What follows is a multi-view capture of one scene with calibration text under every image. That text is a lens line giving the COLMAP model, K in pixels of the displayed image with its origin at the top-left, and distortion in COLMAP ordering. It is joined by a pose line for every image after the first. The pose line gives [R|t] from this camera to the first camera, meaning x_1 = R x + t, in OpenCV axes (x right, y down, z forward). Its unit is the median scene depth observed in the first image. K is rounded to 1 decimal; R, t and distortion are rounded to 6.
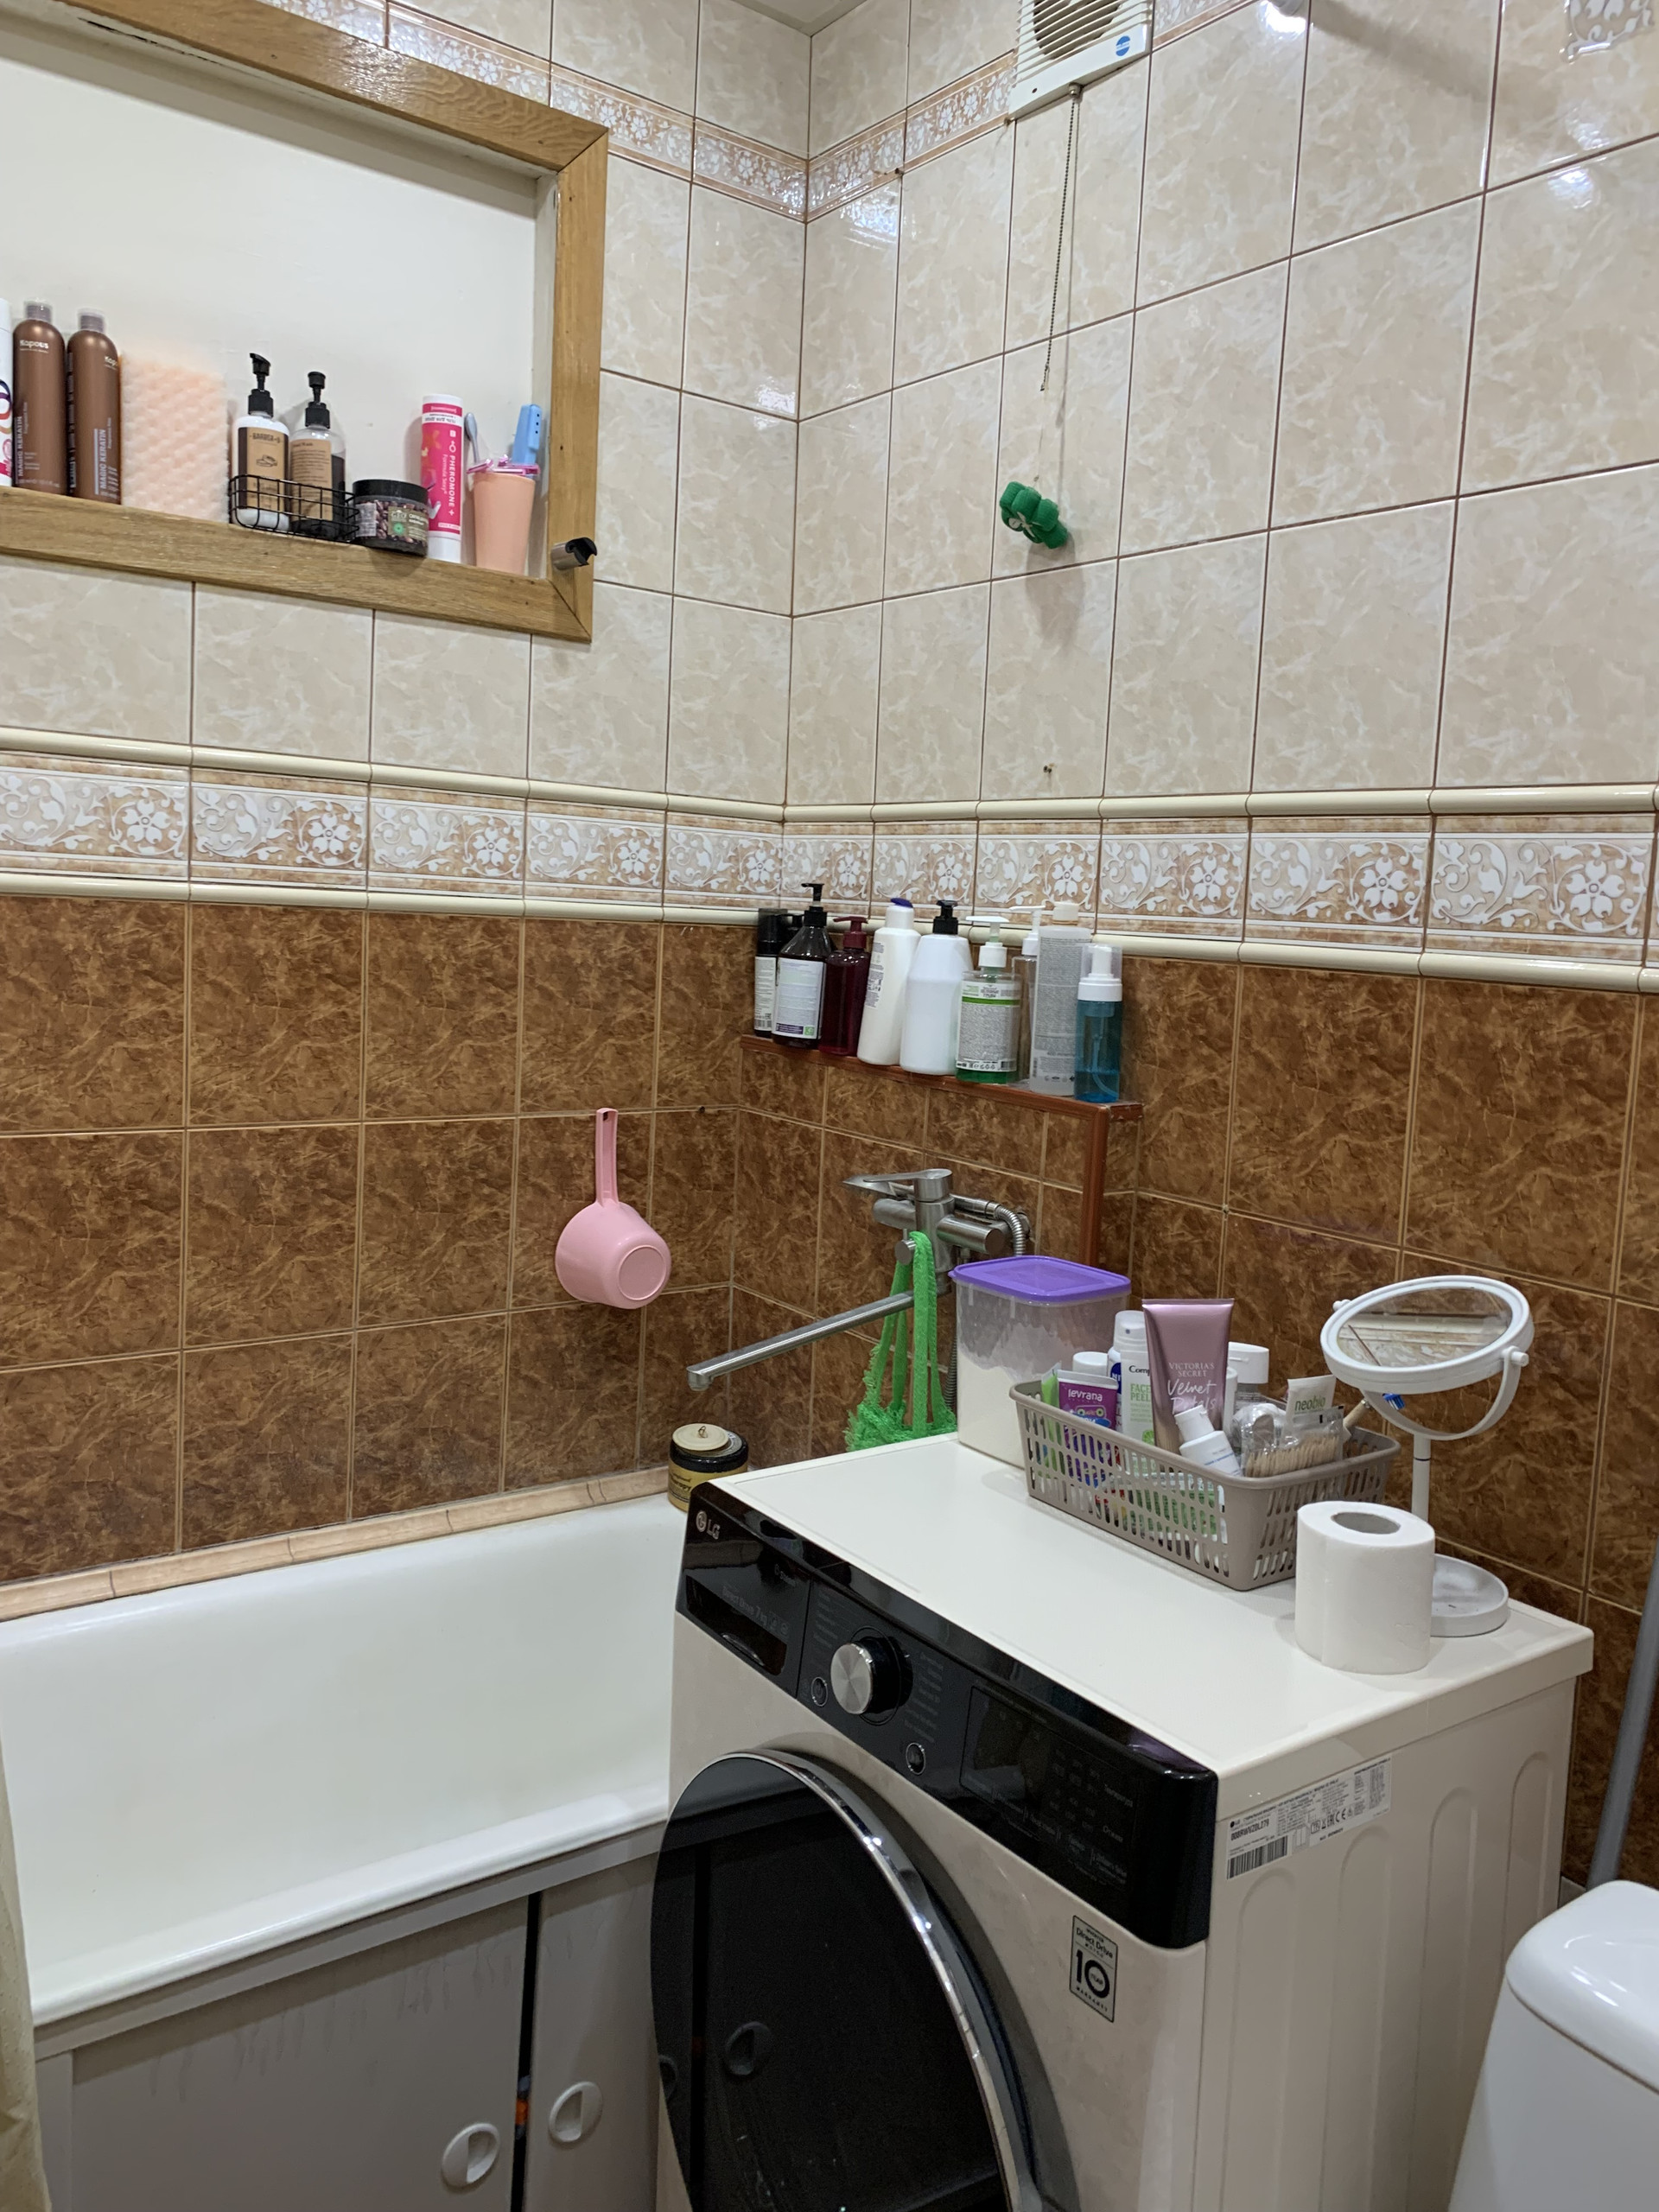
lens RADIAL K [[1657.5, 0, 833.2], [0, 1657.5, 1107.4], [0, 0, 1]] dist [0.163914, -0.462444]
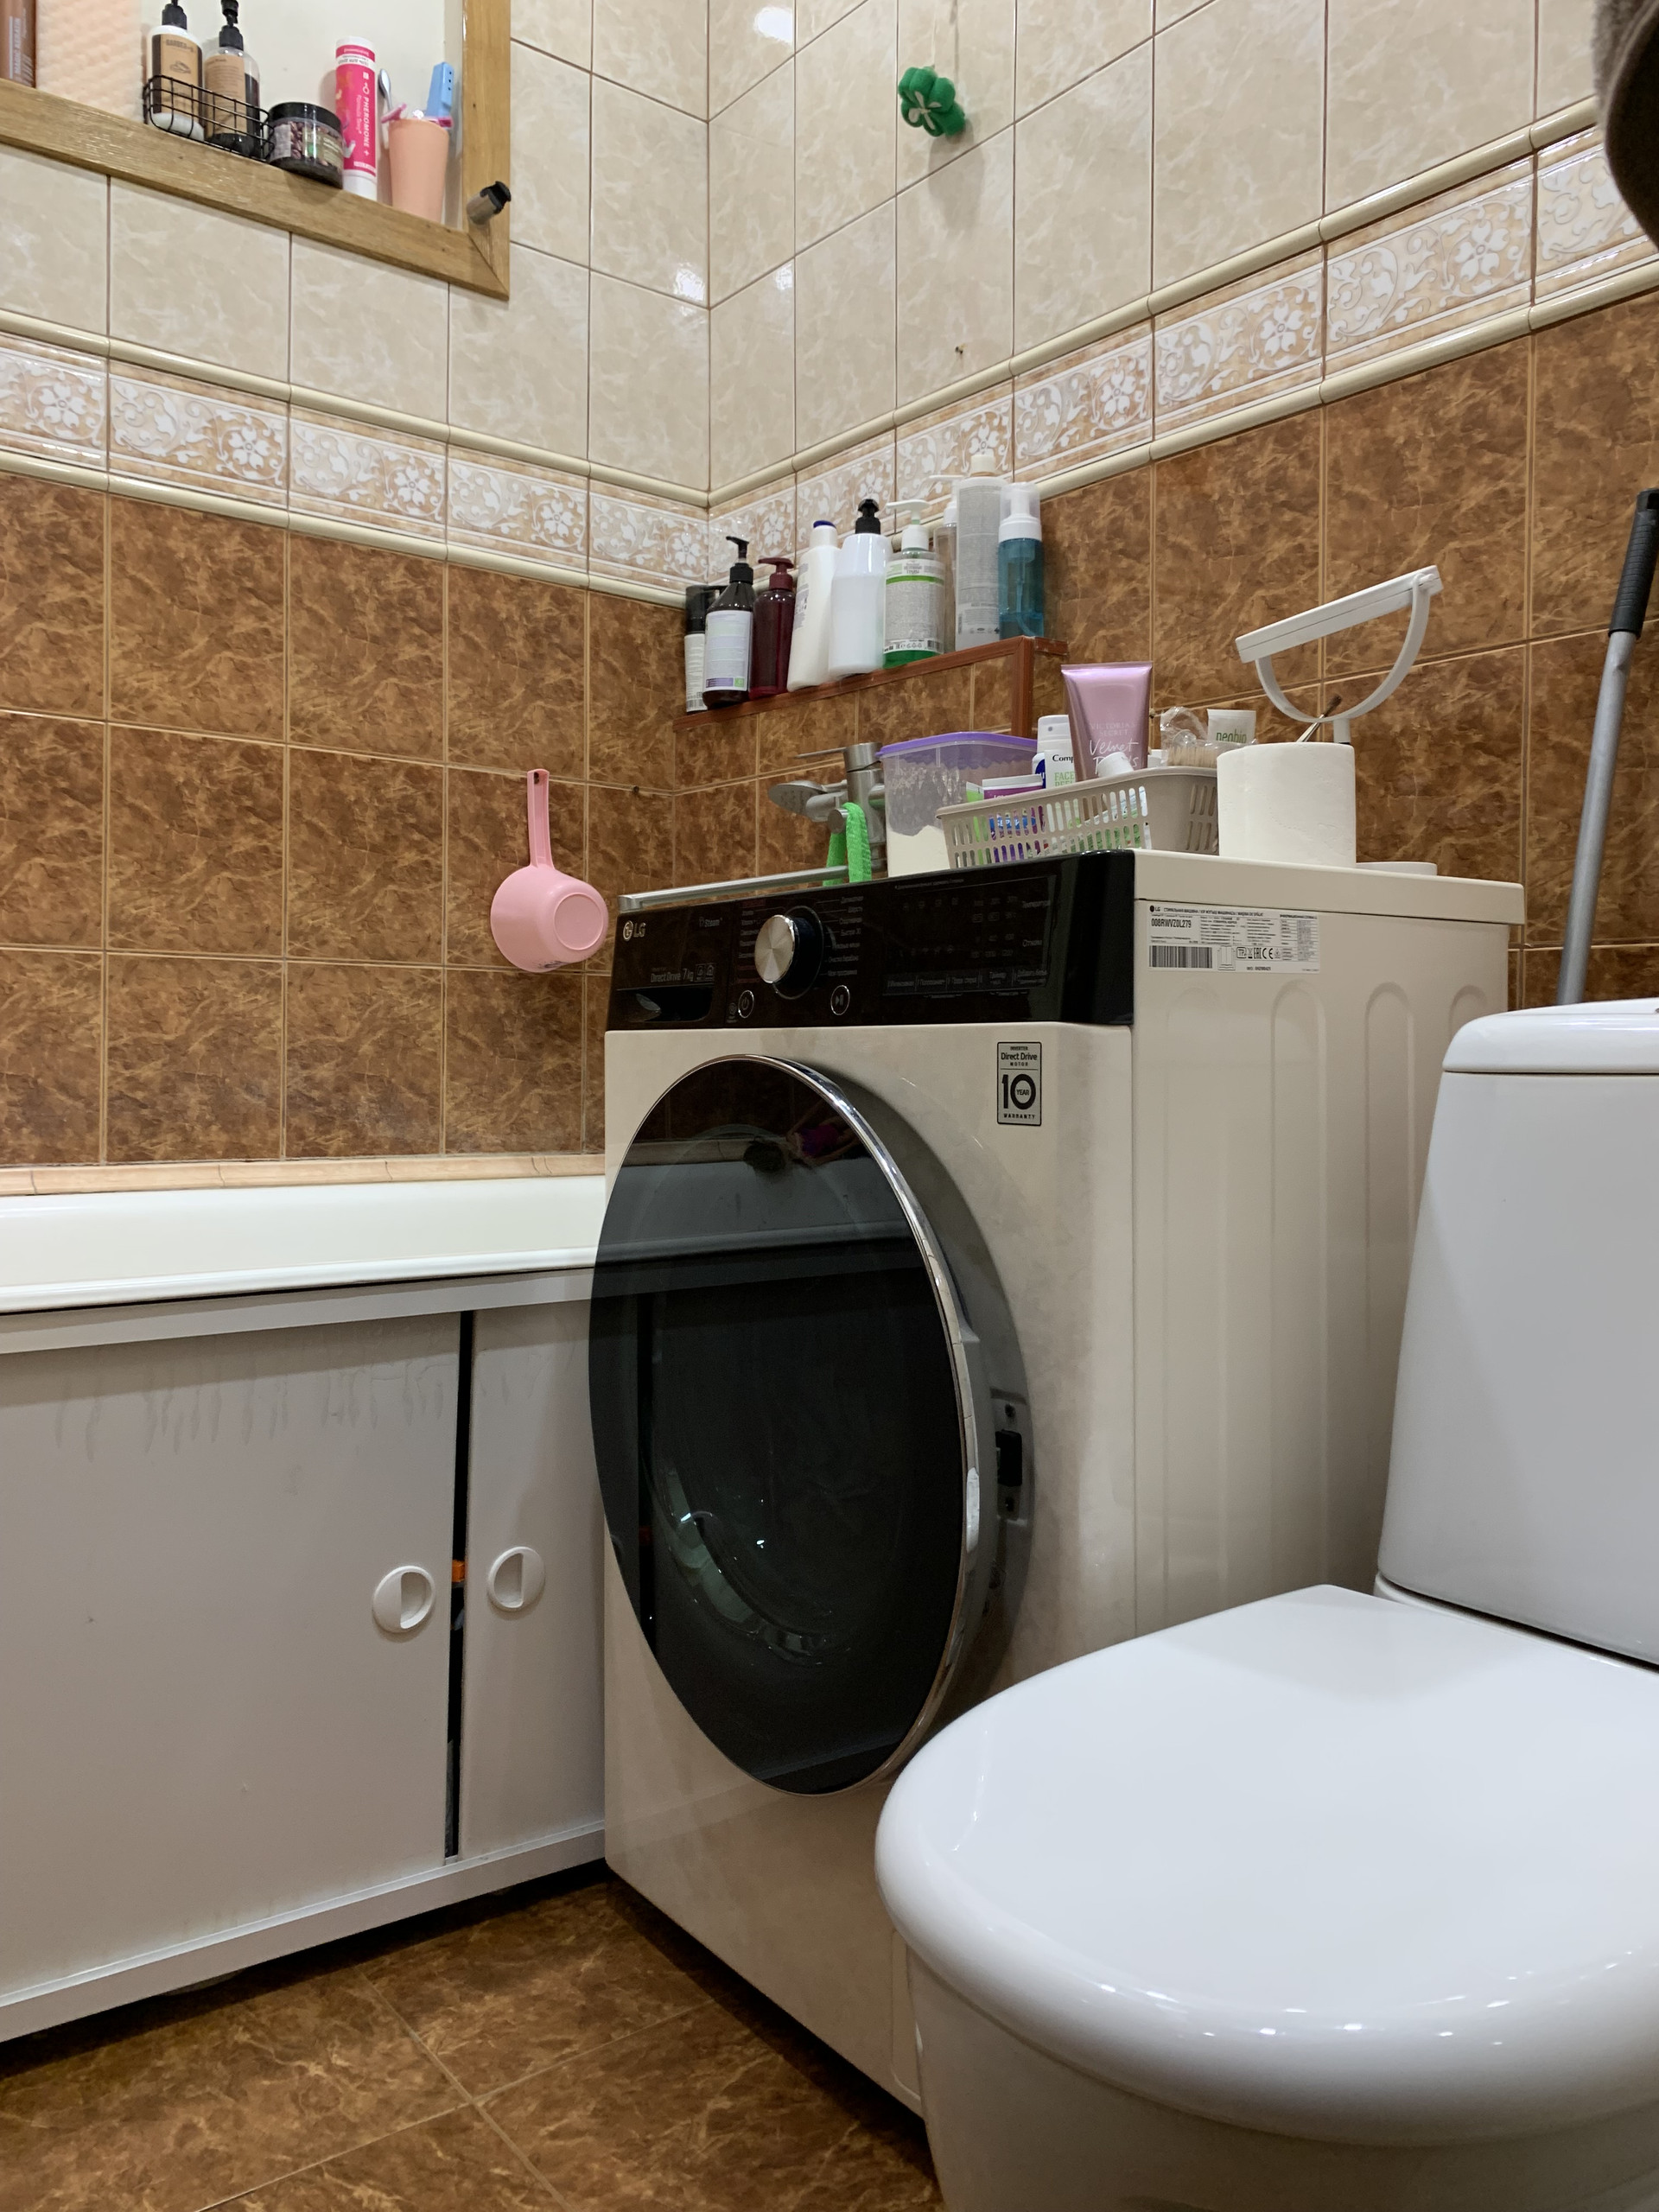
lens RADIAL K [[1689.4, 0, 829.5], [0, 1689.4, 1106.0], [0, 0, 1]] dist [0.058131, -0.086946]
pose [[0.999087, -0.040547, 0.013431, 0.017078], [0.041558, 0.995400, -0.086322, 0.325607], [-0.009869, 0.086802, 0.996177, 0.014086]]
